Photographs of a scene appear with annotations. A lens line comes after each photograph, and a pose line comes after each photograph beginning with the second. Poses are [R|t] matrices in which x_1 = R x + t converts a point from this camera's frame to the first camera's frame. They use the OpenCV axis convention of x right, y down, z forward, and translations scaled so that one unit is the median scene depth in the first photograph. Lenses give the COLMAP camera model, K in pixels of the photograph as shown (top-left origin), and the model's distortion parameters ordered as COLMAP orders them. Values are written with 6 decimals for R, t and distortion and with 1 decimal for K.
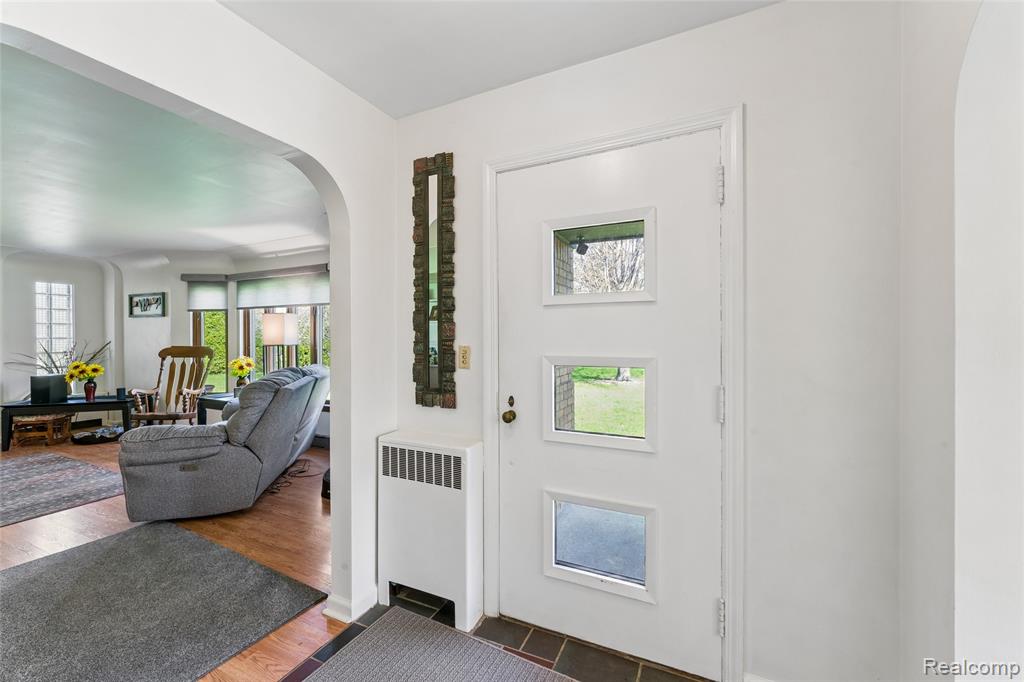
lens RADIAL K [[422.7, 0, 514.7], [0, 422.7, 335.6], [0, 0, 1]] dist [-0.000009, 0.000528]
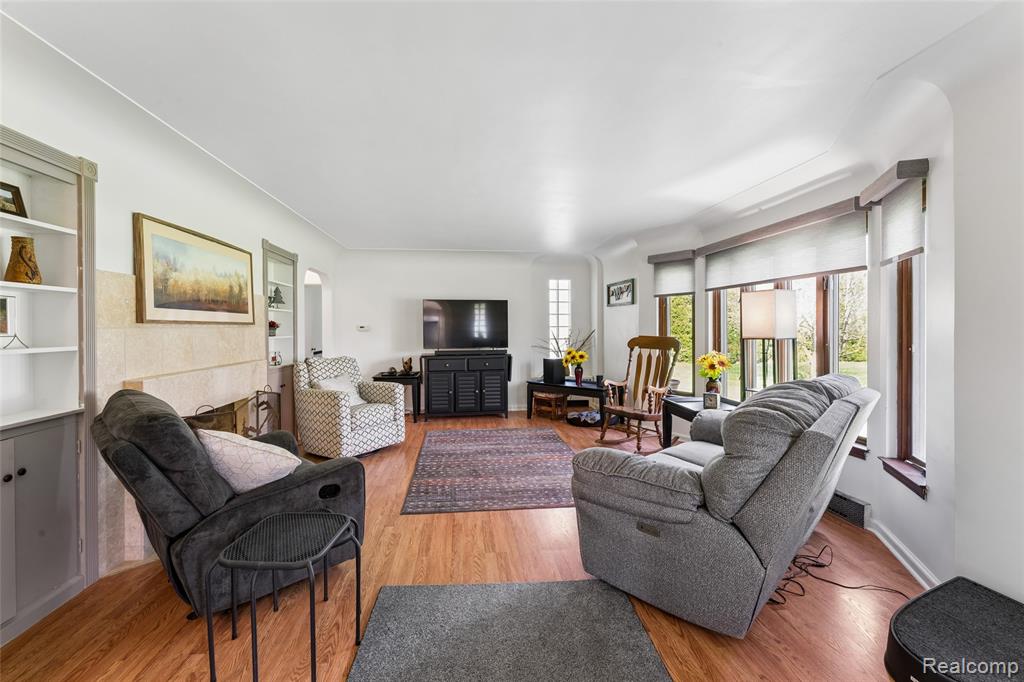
lens RADIAL K [[422.7, 0, 505.4], [0, 422.7, 329.2], [0, 0, 1]] dist [-0.000009, 0.000528]
pose [[0.536477, 0.009013, -0.843867, -0.198464], [-0.000664, 0.999947, 0.010258, 0.001903], [0.843915, -0.004943, 0.536454, 0.270361]]
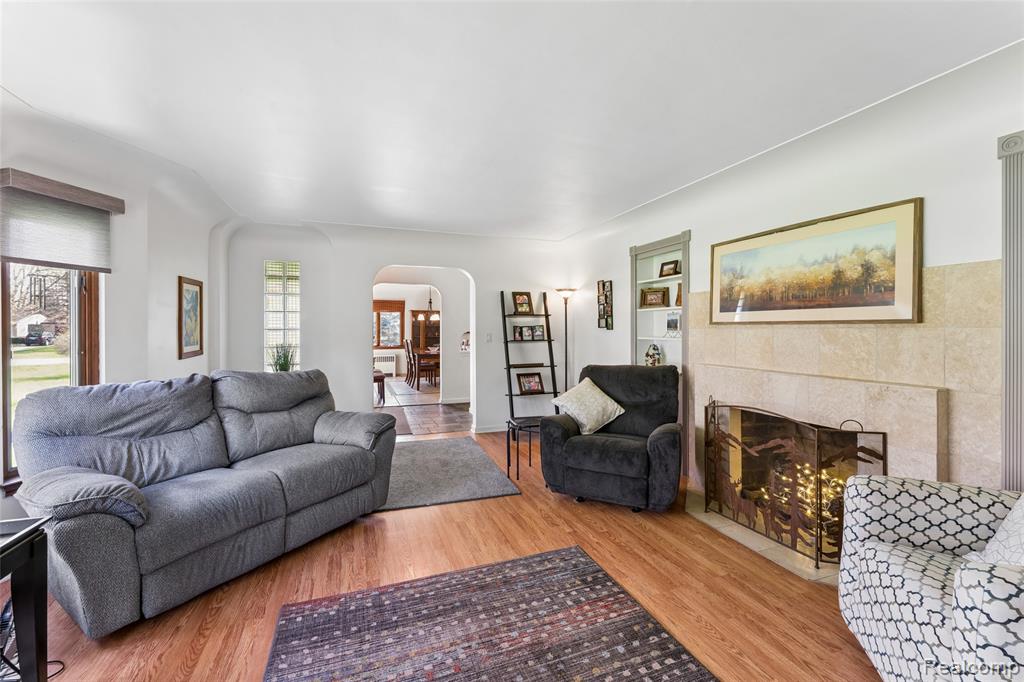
lens RADIAL K [[422.7, 0, 513.8], [0, 422.7, 330.5], [0, 0, 1]] dist [-0.000009, 0.000528]
pose [[-0.737073, 0.003187, 0.675806, -1.040150], [0.006626, 0.999975, 0.002511, 0.005544], [-0.675781, 0.006329, -0.737075, 0.872538]]
